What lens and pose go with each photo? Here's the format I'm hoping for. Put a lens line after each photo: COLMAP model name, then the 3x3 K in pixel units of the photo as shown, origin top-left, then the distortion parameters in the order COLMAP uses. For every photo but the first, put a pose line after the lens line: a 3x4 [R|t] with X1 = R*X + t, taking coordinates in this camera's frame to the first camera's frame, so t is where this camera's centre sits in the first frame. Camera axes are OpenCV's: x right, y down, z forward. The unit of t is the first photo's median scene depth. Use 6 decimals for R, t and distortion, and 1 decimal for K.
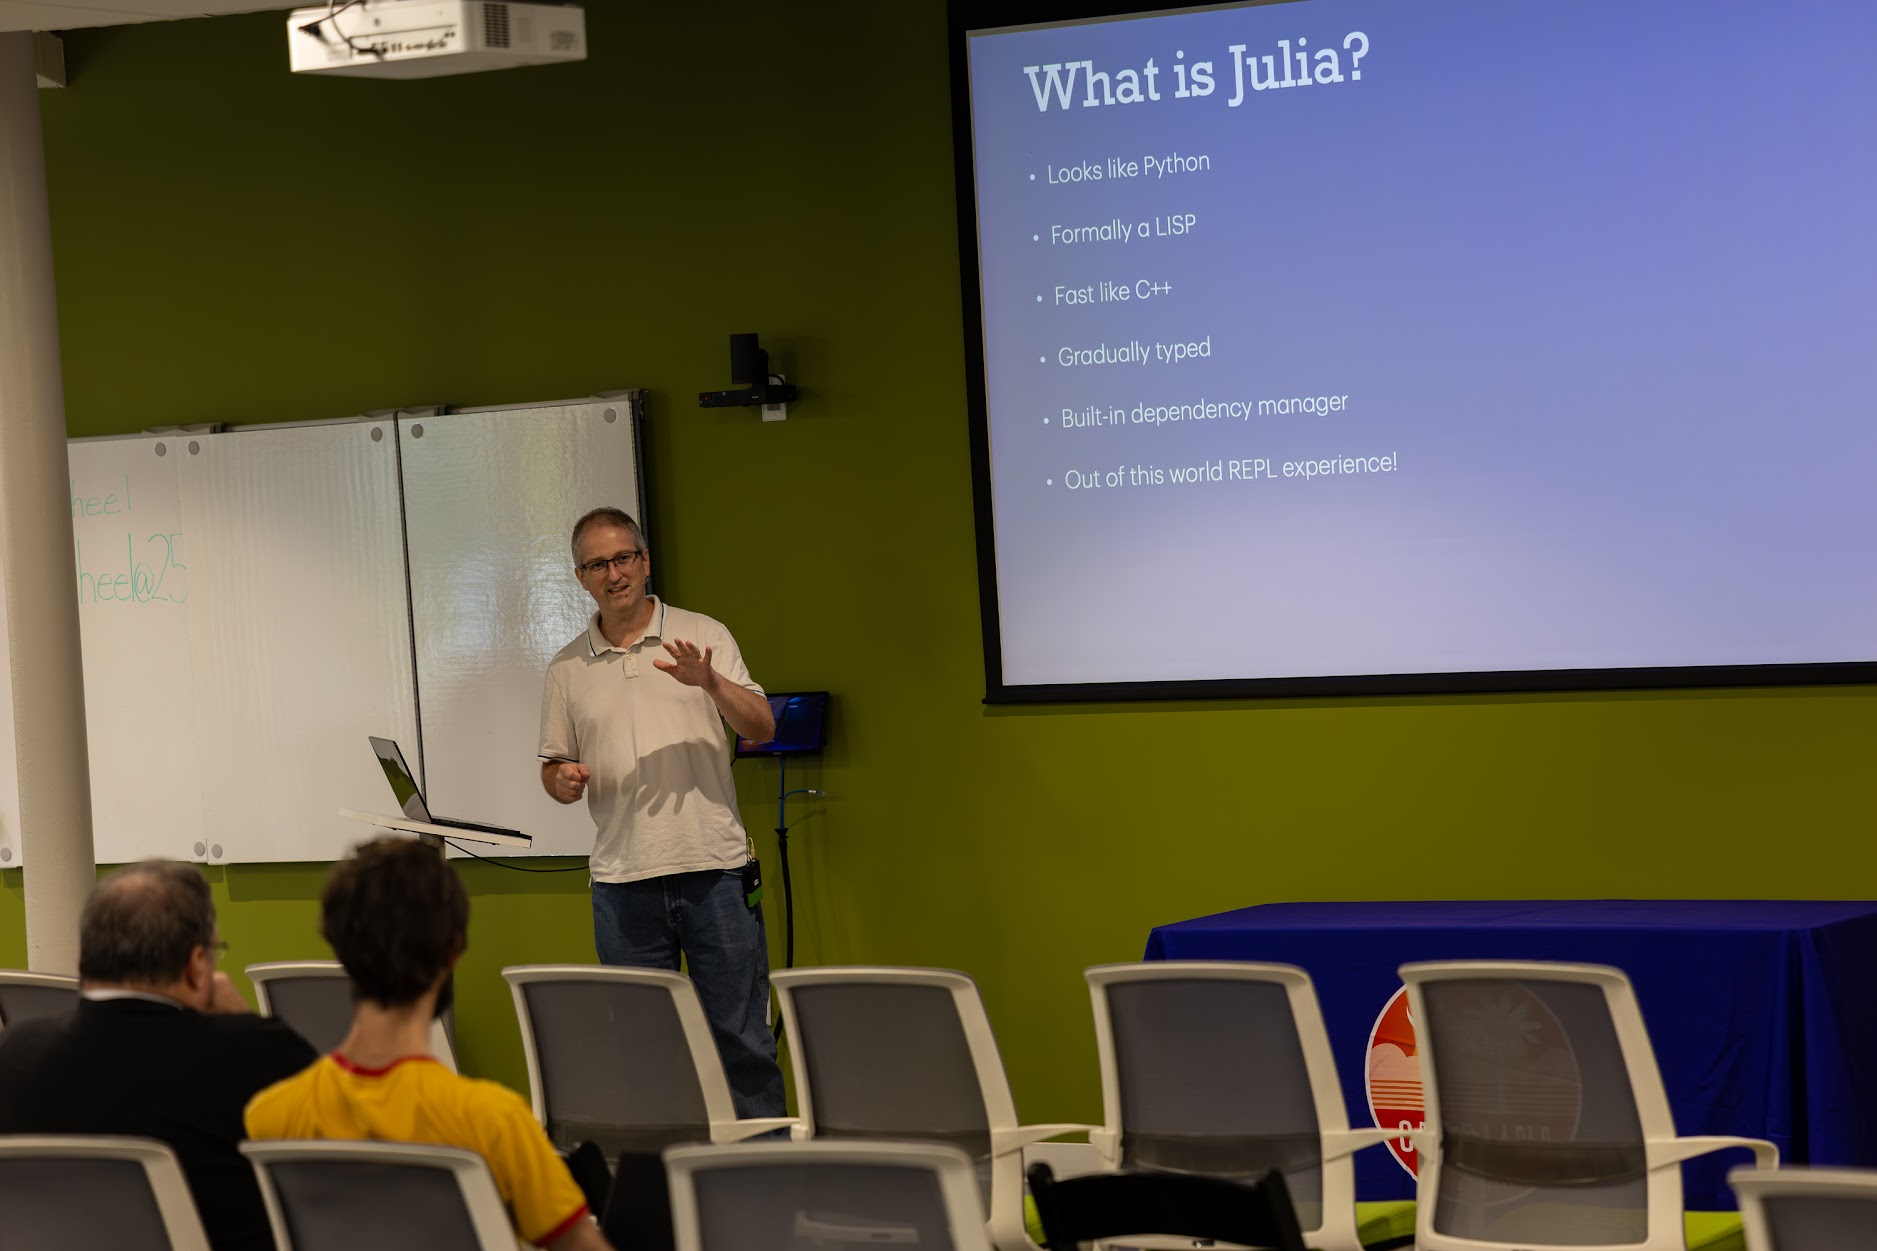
lens RADIAL K [[5621.4, 0, 938.5], [0, 5621.4, 625.5], [0, 0, 1]] dist [-1.027205, 35.859317]
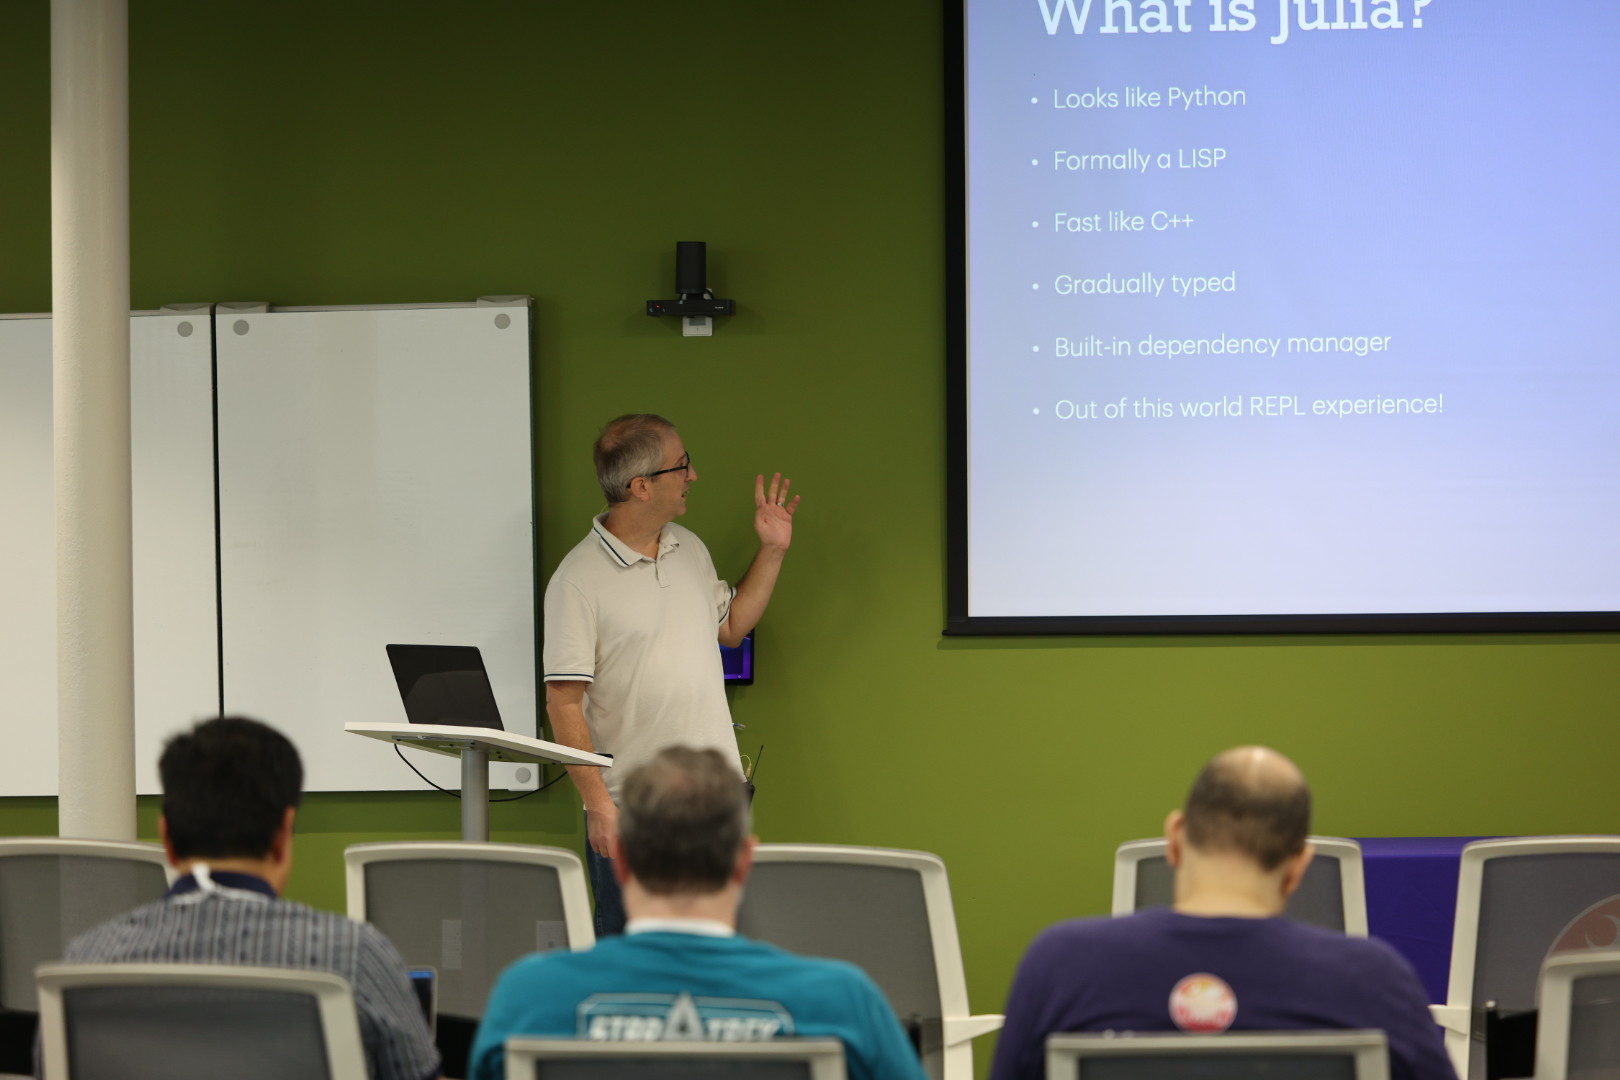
lens RADIAL K [[5009.6, 0, 816.4], [0, 5009.6, 566.0], [0, 0, 1]] dist [-0.179171, 0.206834]
pose [[0.869809, 0.044406, 0.491387, -0.450478], [-0.024111, 0.998577, -0.047560, 0.044940], [-0.492799, 0.029520, 0.869642, 0.258894]]
